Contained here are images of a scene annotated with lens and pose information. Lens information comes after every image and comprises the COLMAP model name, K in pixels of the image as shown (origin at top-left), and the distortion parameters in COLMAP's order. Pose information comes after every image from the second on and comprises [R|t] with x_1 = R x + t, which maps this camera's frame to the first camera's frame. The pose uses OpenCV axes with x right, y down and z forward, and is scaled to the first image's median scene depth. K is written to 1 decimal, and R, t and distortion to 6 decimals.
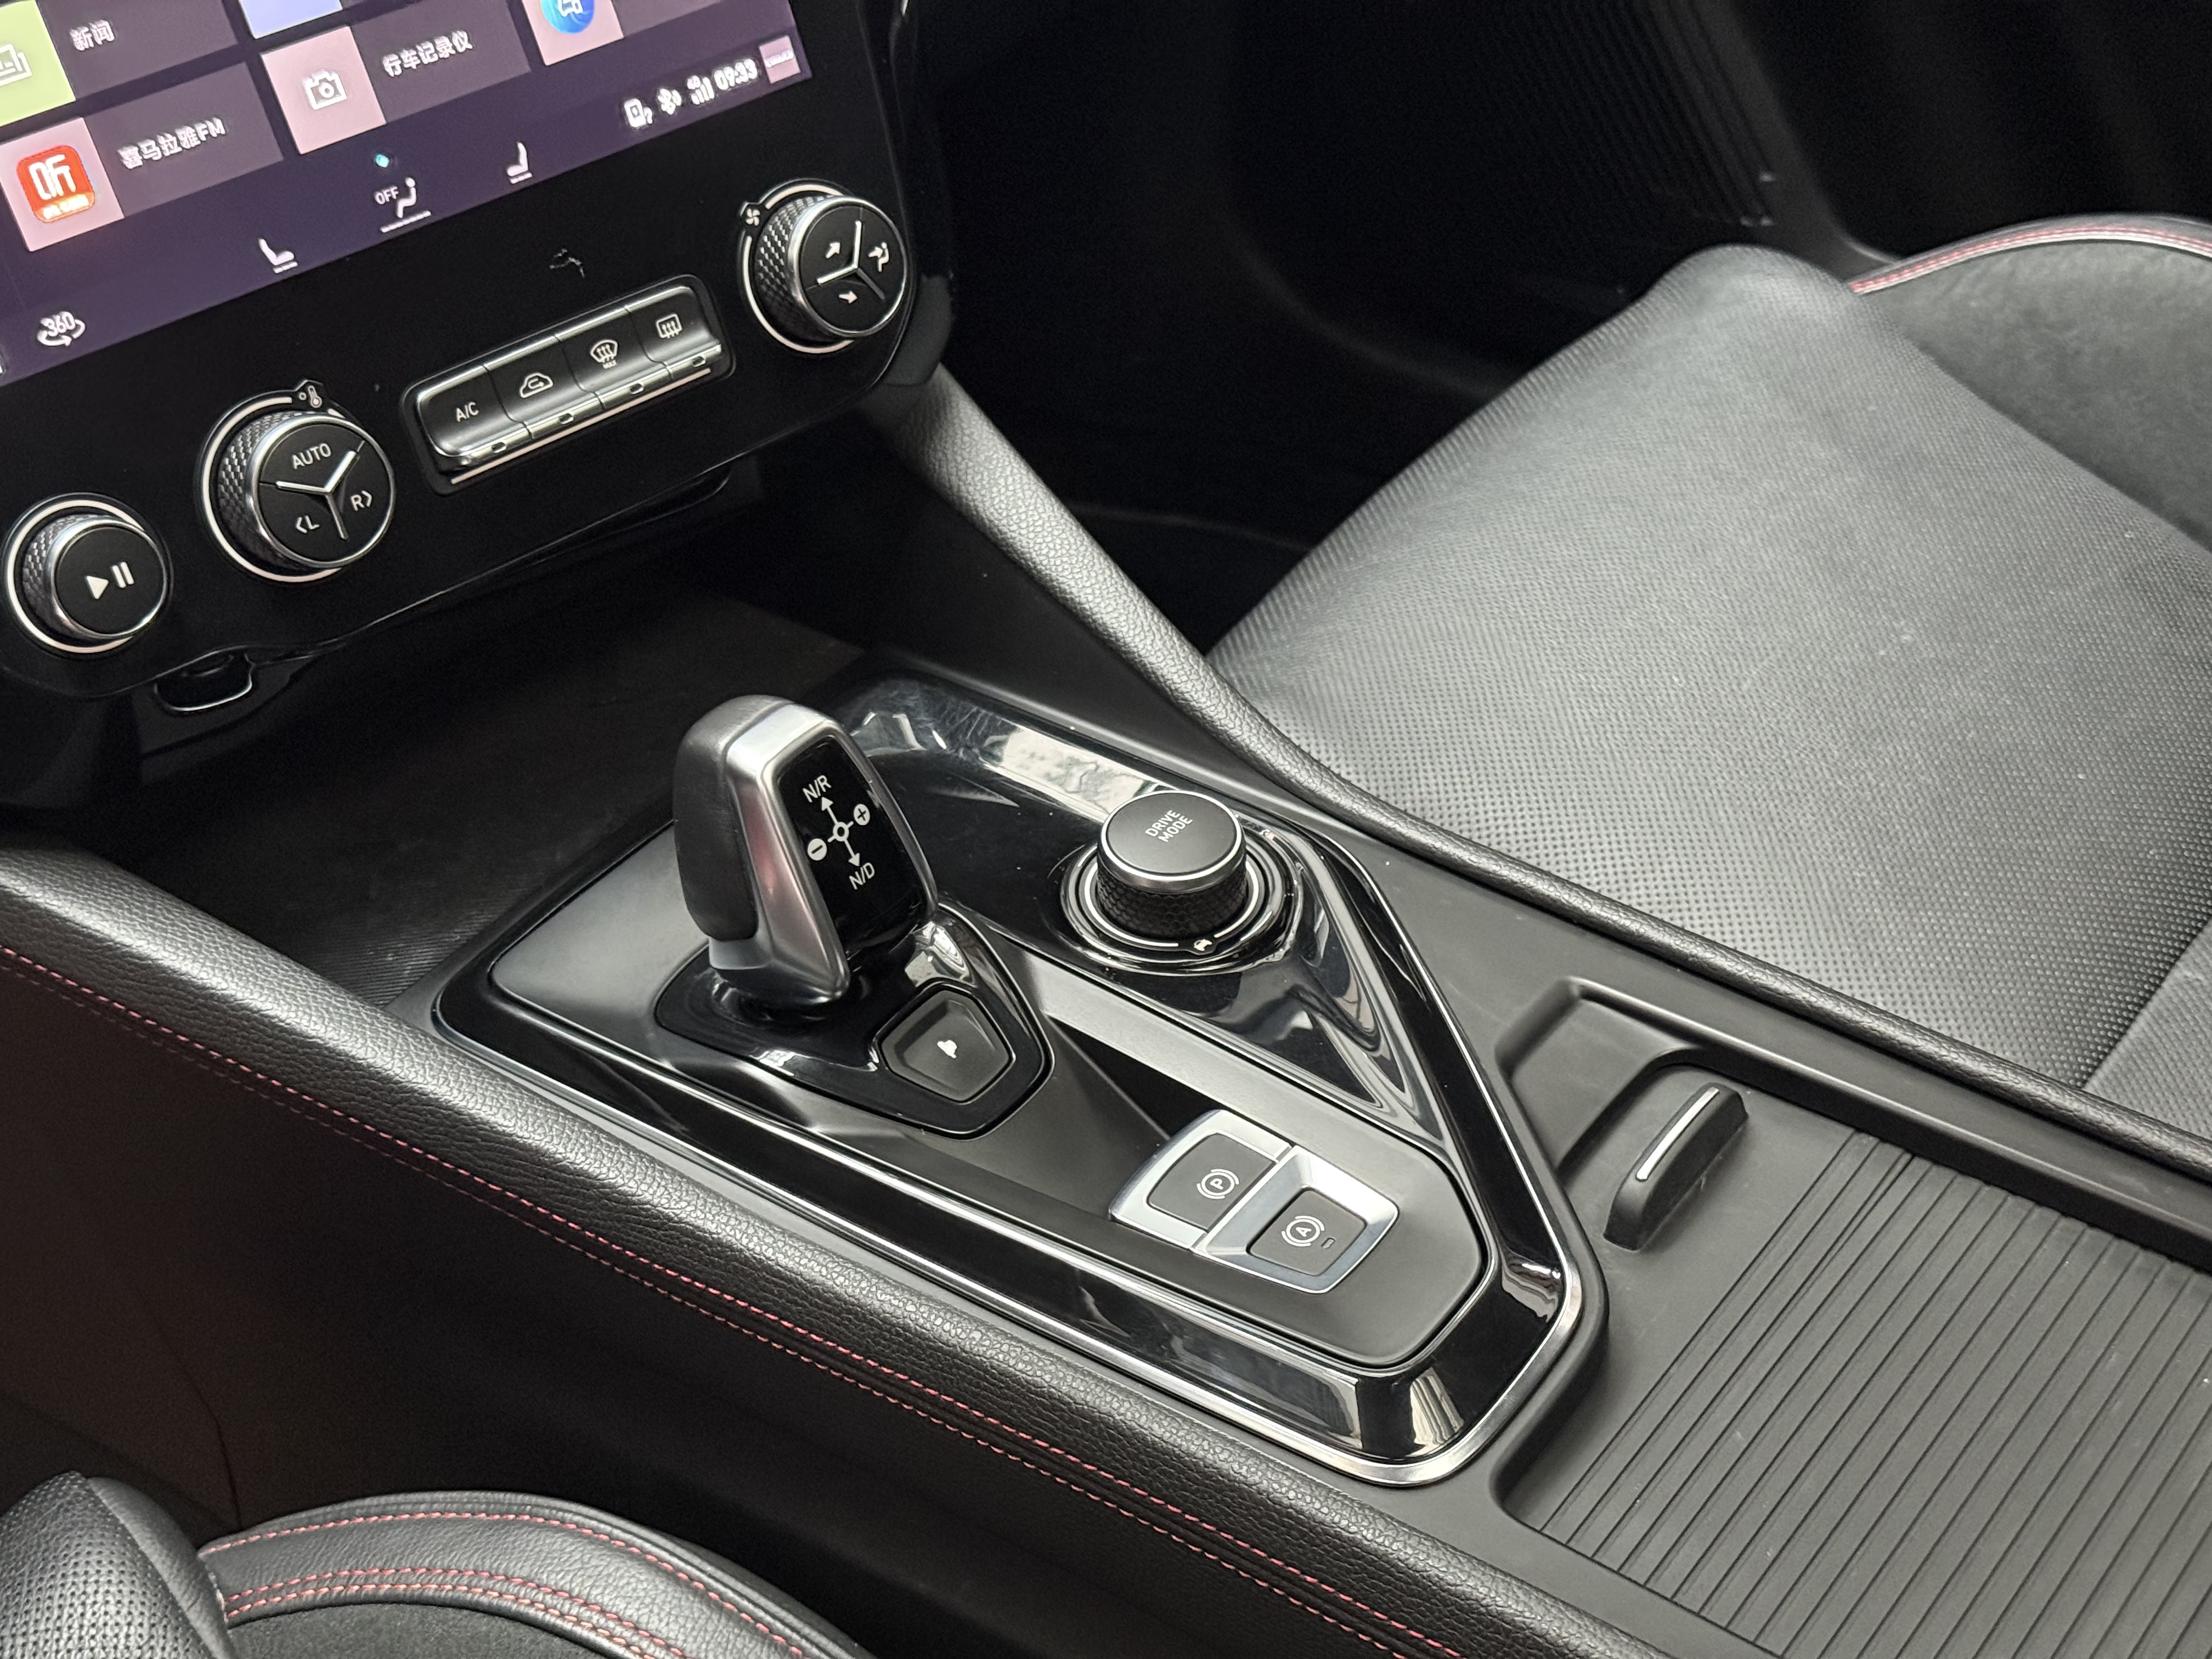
lens RADIAL K [[3085.9, 0, 1066.7], [0, 3085.9, 862.7], [0, 0, 1]] dist [0.111347, 0.000000]
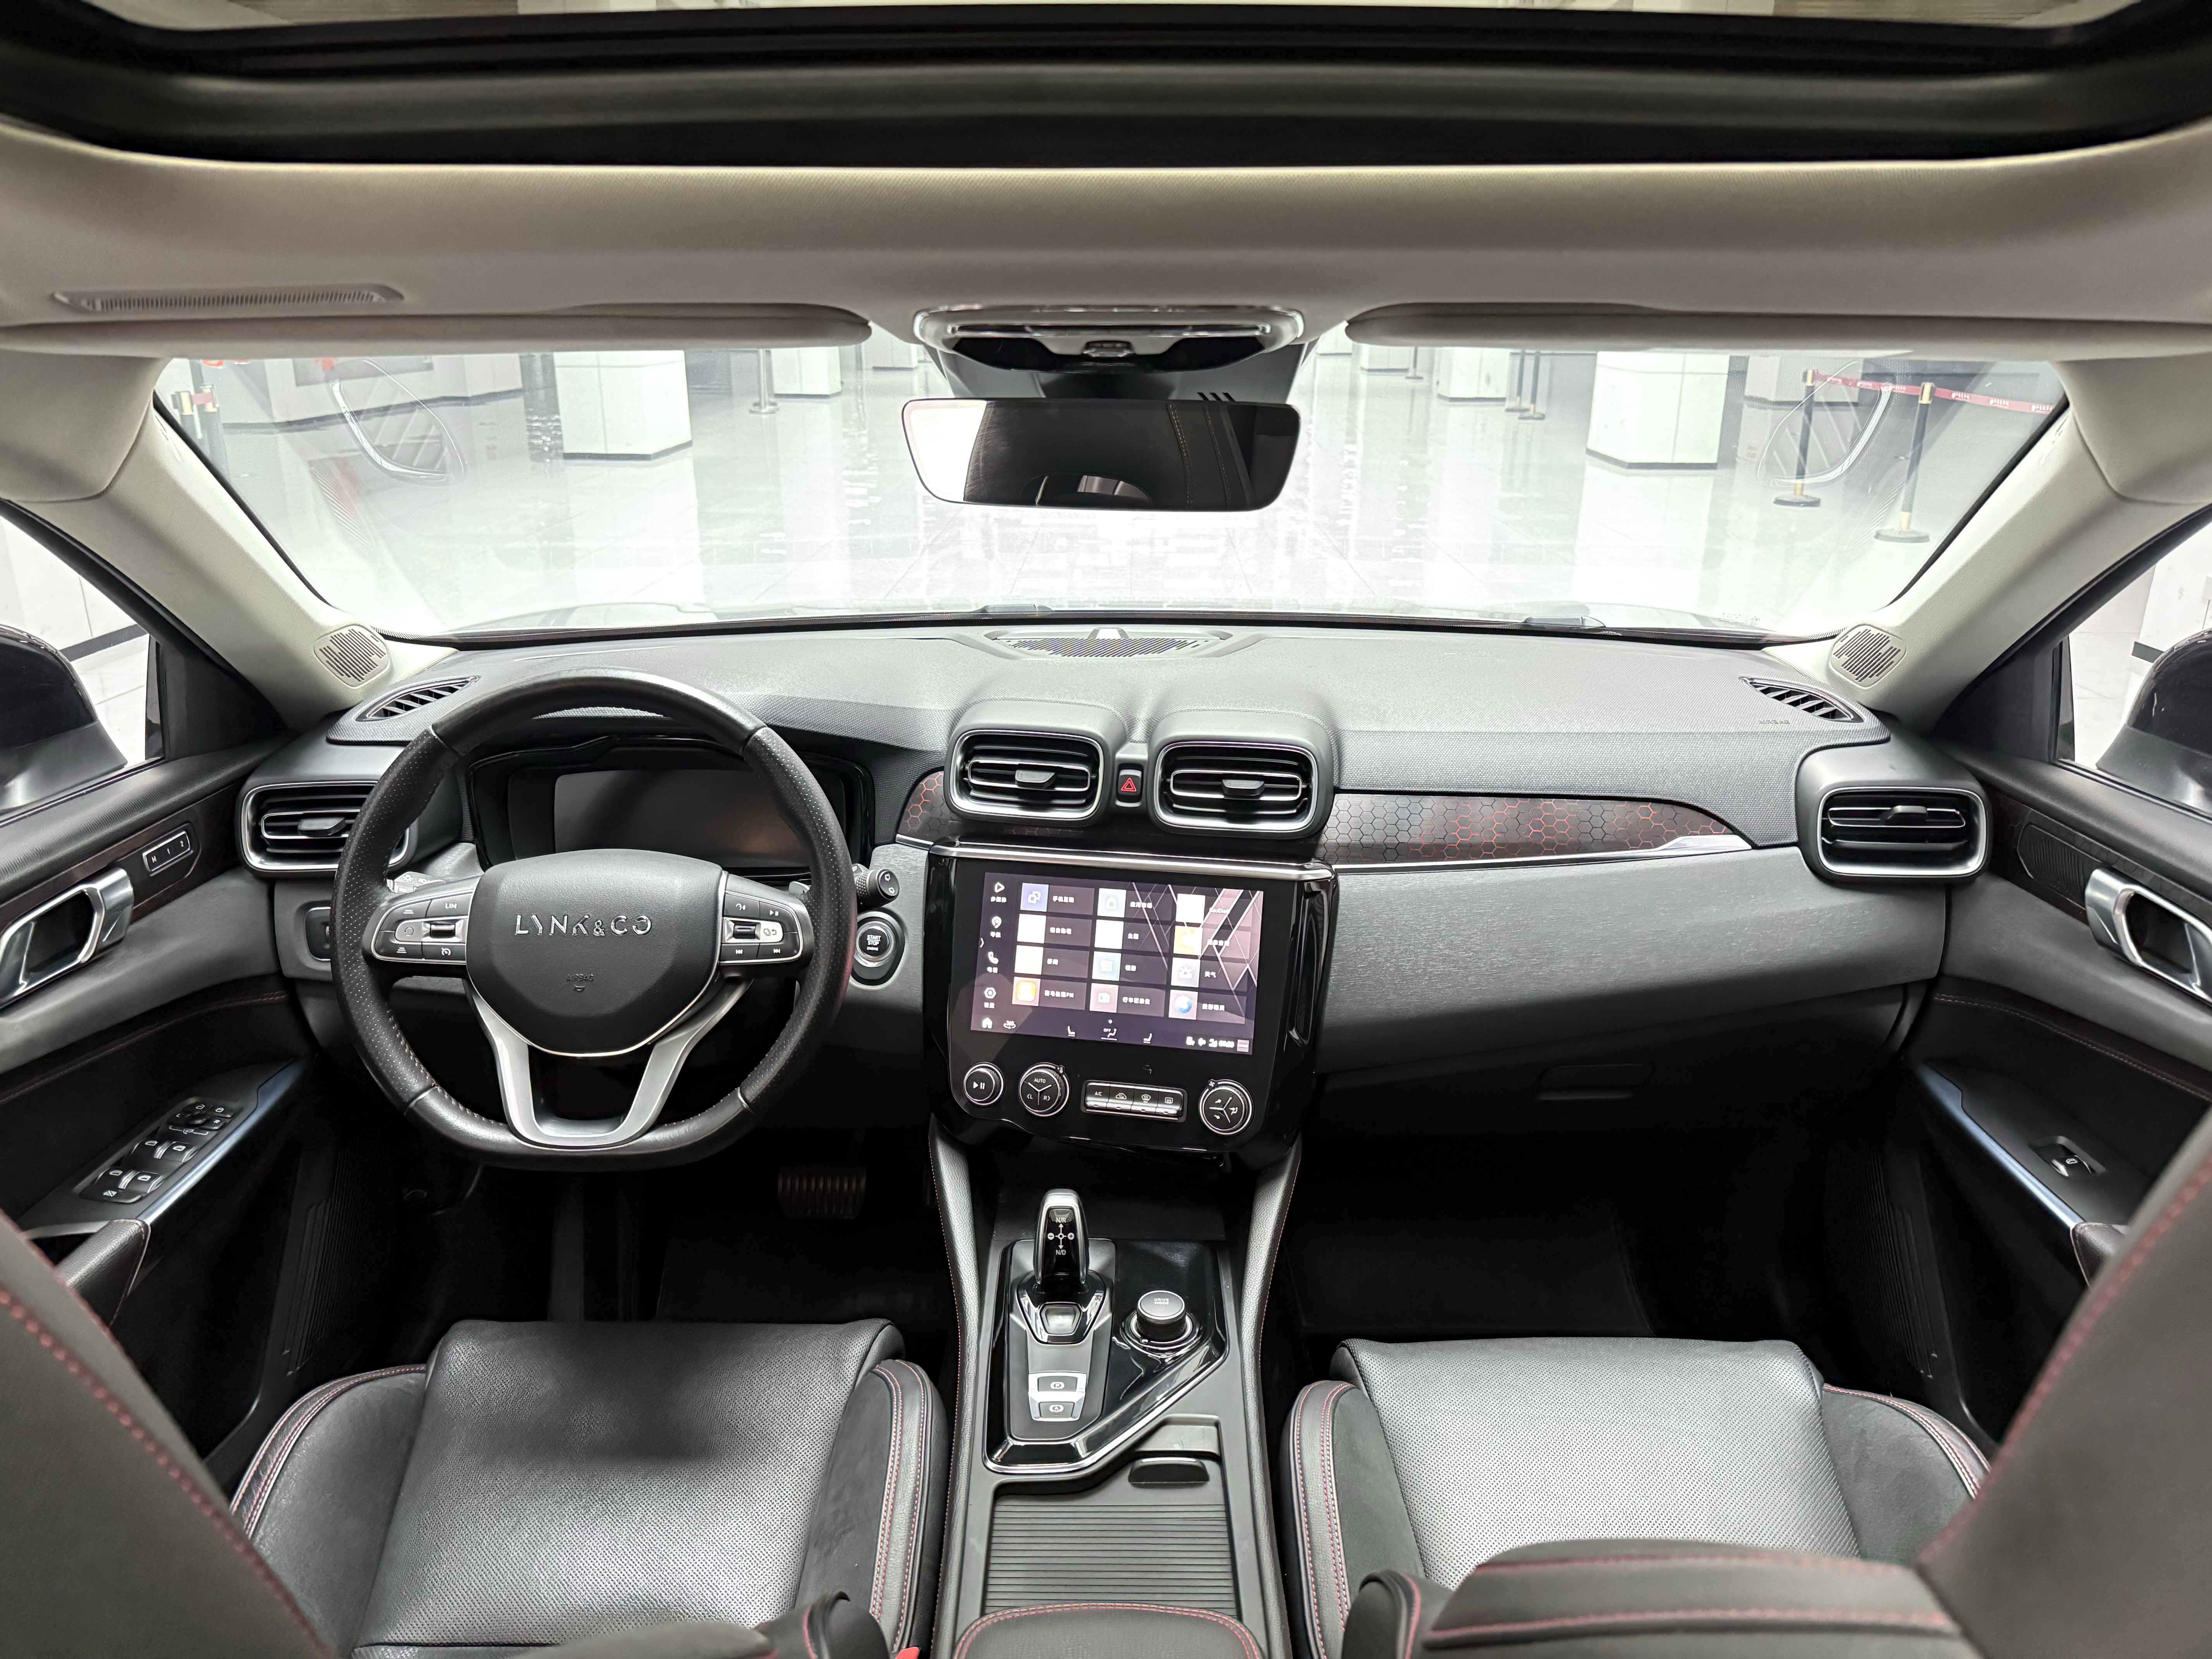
lens RADIAL K [[1568.7, 0, 1106.9], [0, 1568.7, 788.7], [0, 0, 1]] dist [0.021903, -0.029717]
pose [[0.604319, 0.253848, -0.755222, 1.058141], [-0.520971, 0.843070, -0.133499, -0.205657], [0.602816, 0.474125, 0.641731, -0.279207]]
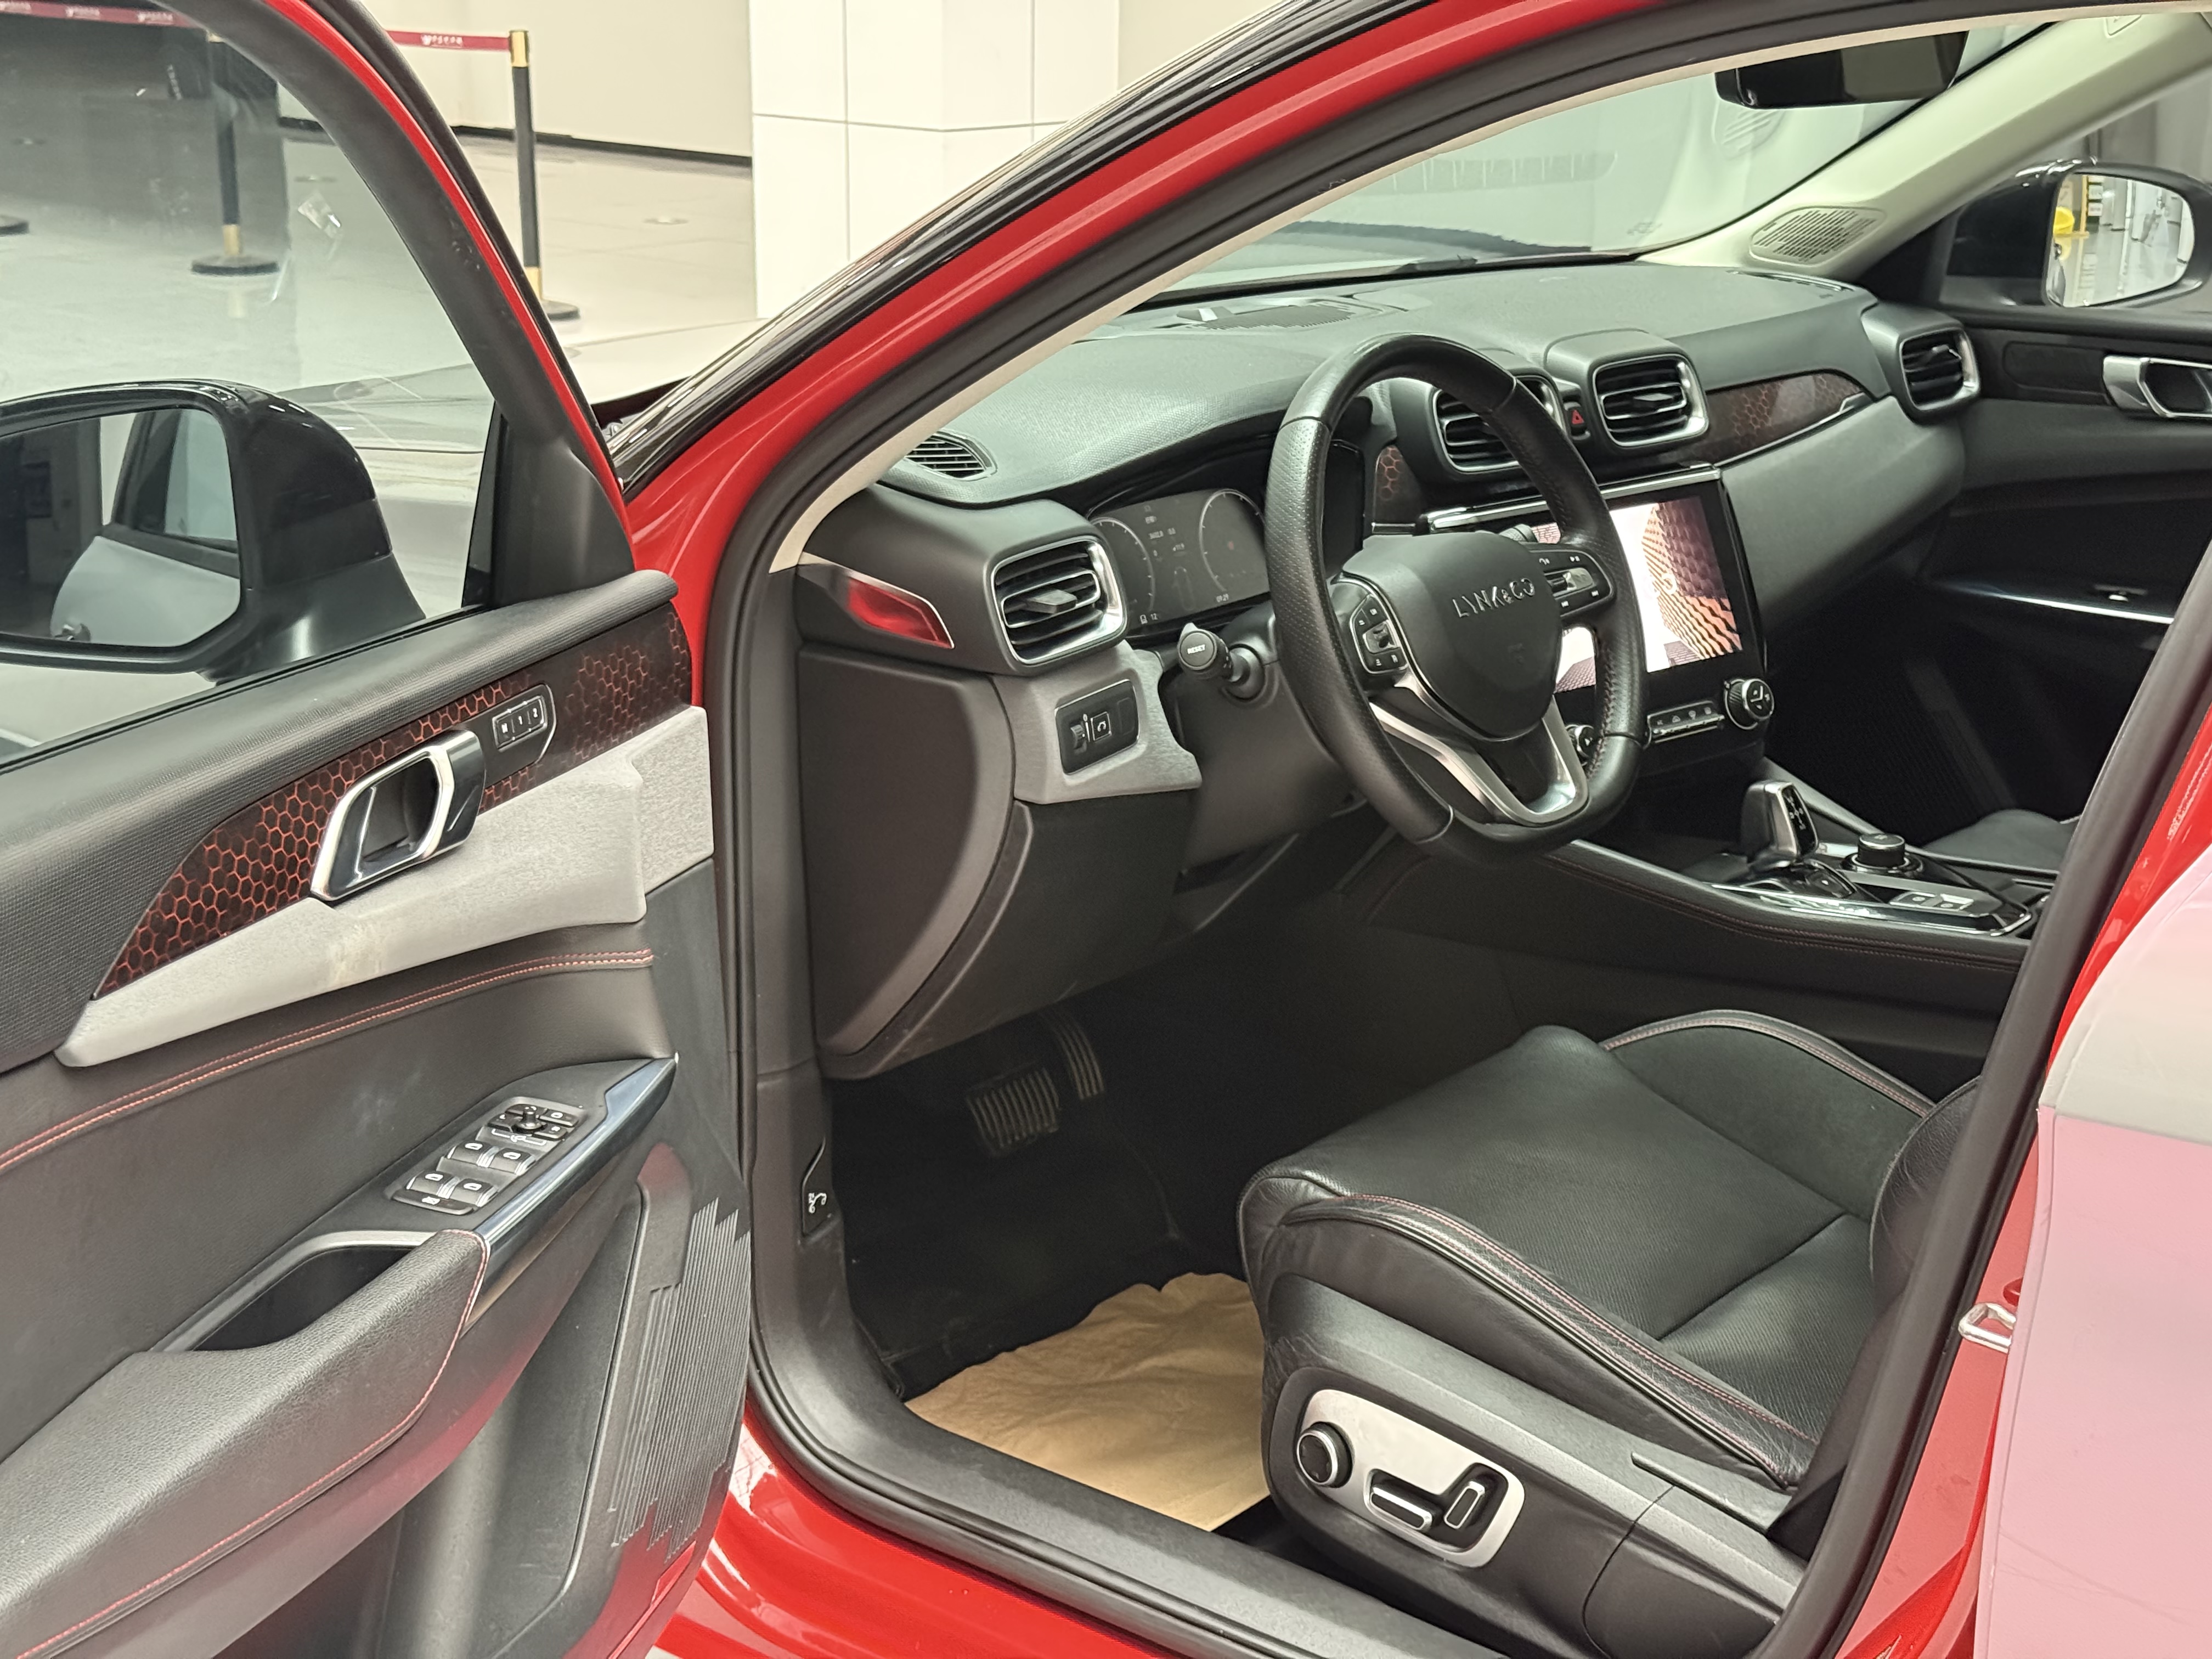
lens RADIAL K [[3085.9, 0, 1093.4], [0, 3085.9, 833.3], [0, 0, 1]] dist [0.111347, 0.000000]
pose [[0.999386, 0.027590, -0.021598, -0.744997], [-0.033880, 0.918134, -0.394820, 1.340277], [0.008937, 0.395309, 0.918505, -2.092361]]
